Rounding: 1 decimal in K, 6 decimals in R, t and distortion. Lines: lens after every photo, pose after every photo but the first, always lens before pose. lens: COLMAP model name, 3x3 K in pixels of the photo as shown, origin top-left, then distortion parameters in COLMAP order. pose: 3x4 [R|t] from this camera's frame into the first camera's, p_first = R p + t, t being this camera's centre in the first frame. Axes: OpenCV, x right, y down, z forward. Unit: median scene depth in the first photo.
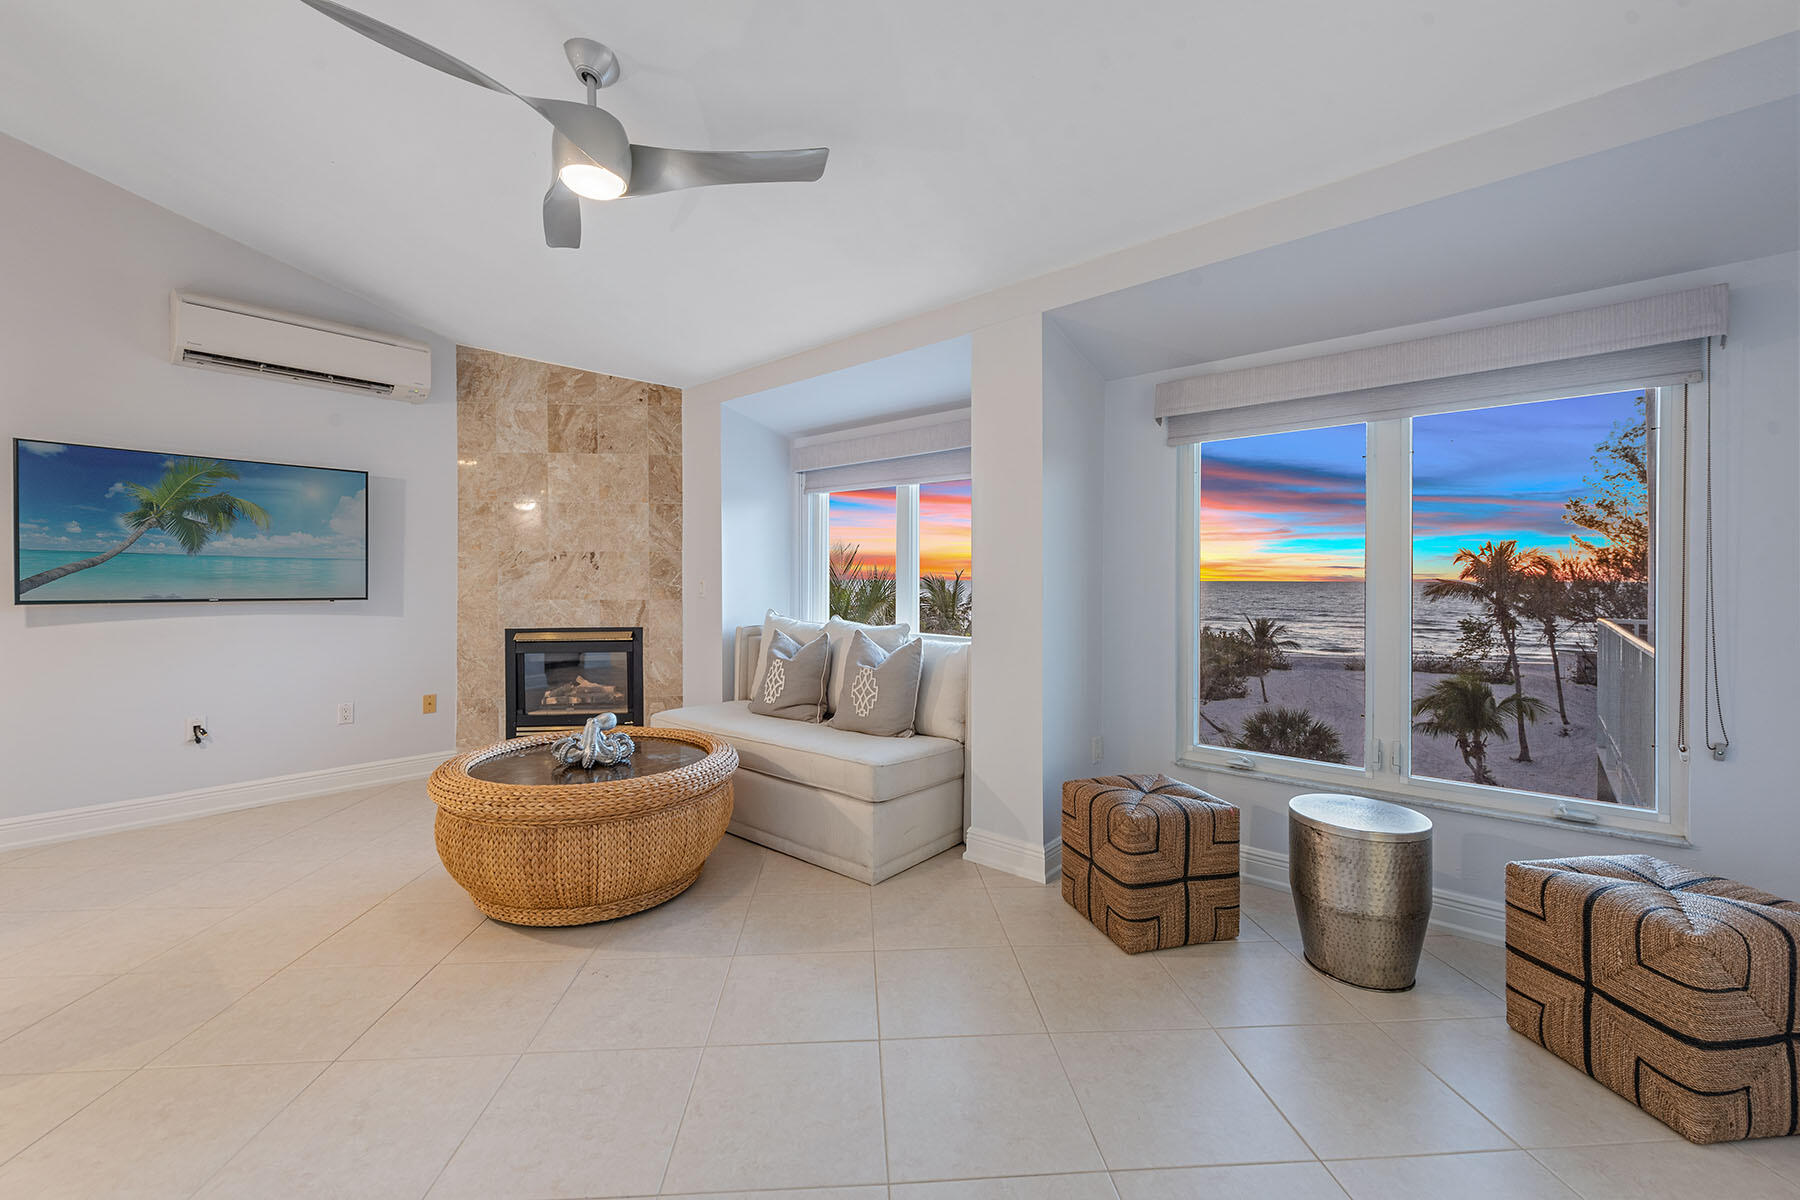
lens RADIAL K [[738.0, 0, 900.0], [0, 738.0, 600.0], [0, 0, 1]] dist [-0.014841, 0.000220]
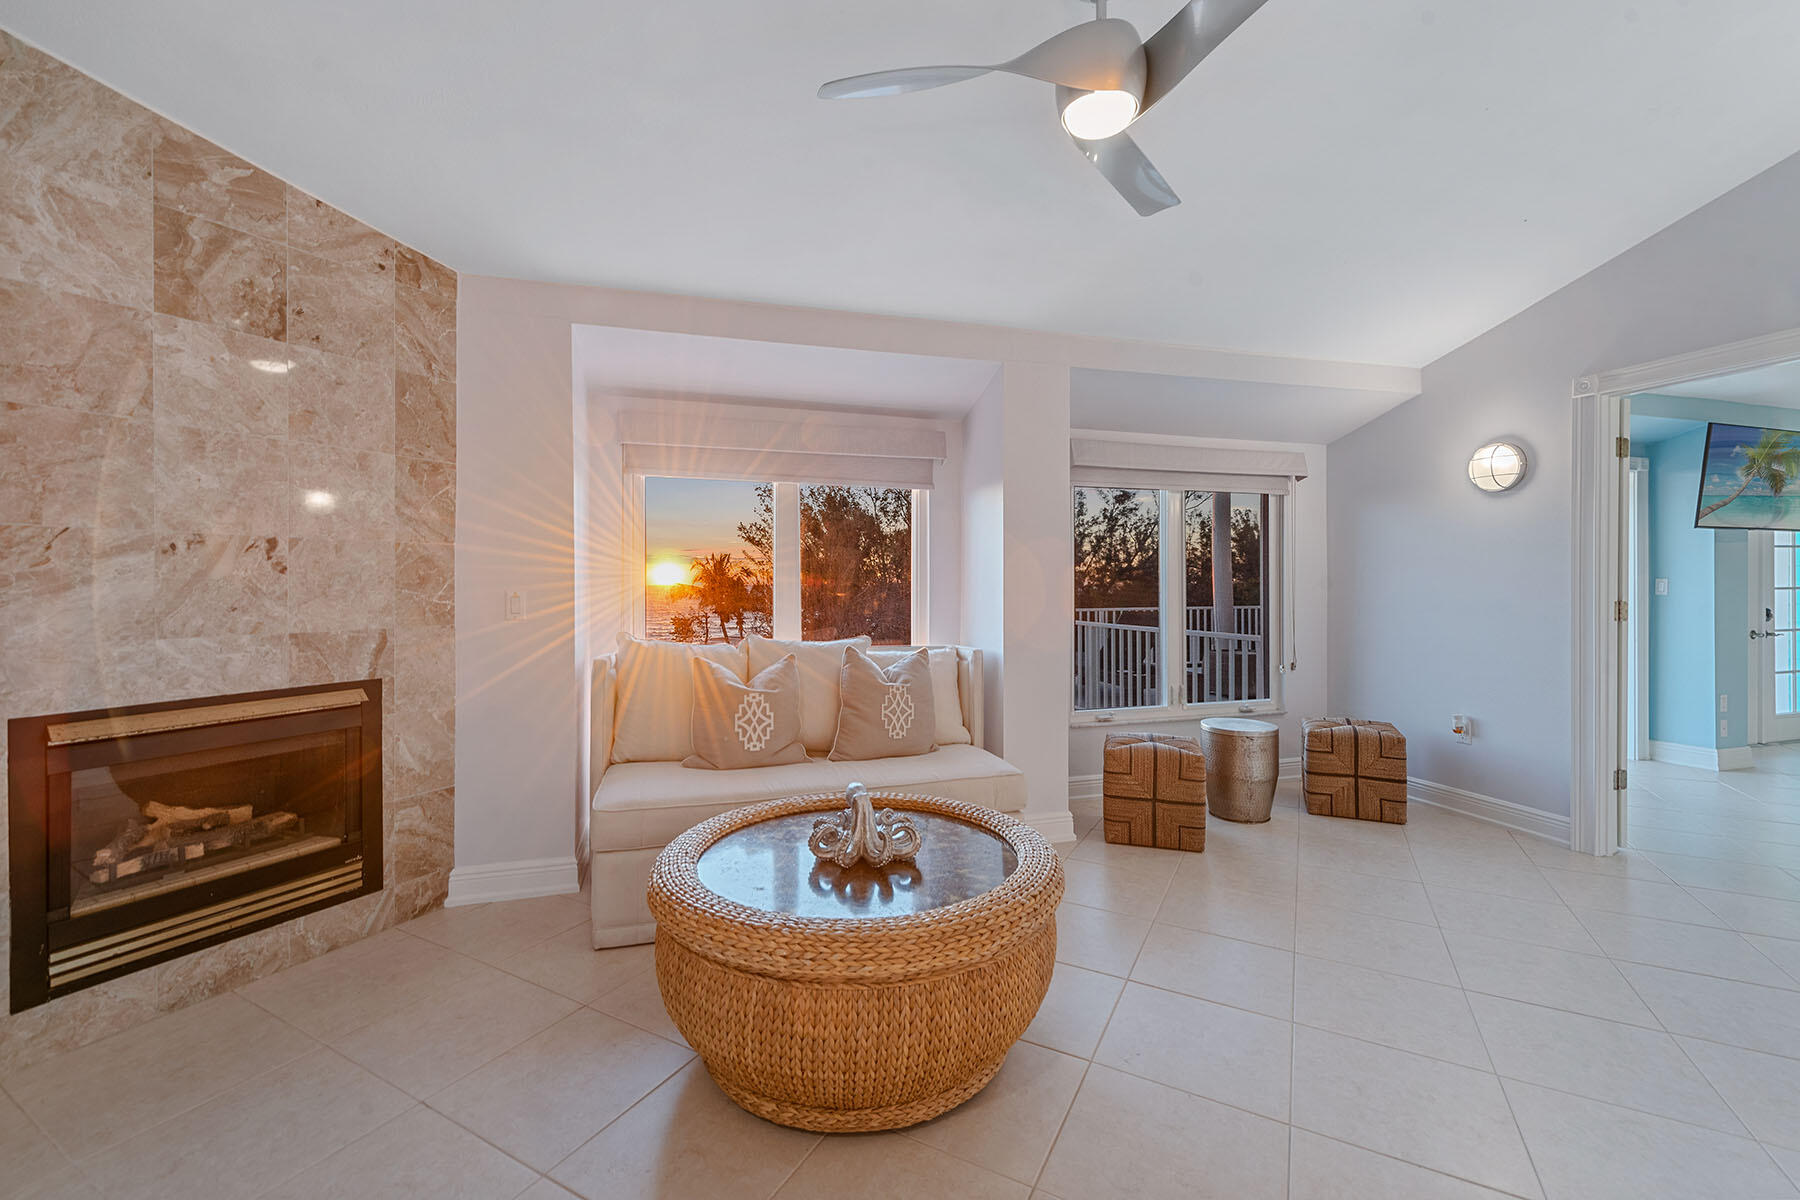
lens RADIAL K [[738.0, 0, 900.0], [0, 738.0, 600.0], [0, 0, 1]] dist [-0.014841, 0.000220]
pose [[0.527457, -0.022032, 0.849296, -0.616754], [0.026801, 0.999598, 0.009286, -0.016758], [-0.849159, 0.017864, 0.527835, 0.384442]]
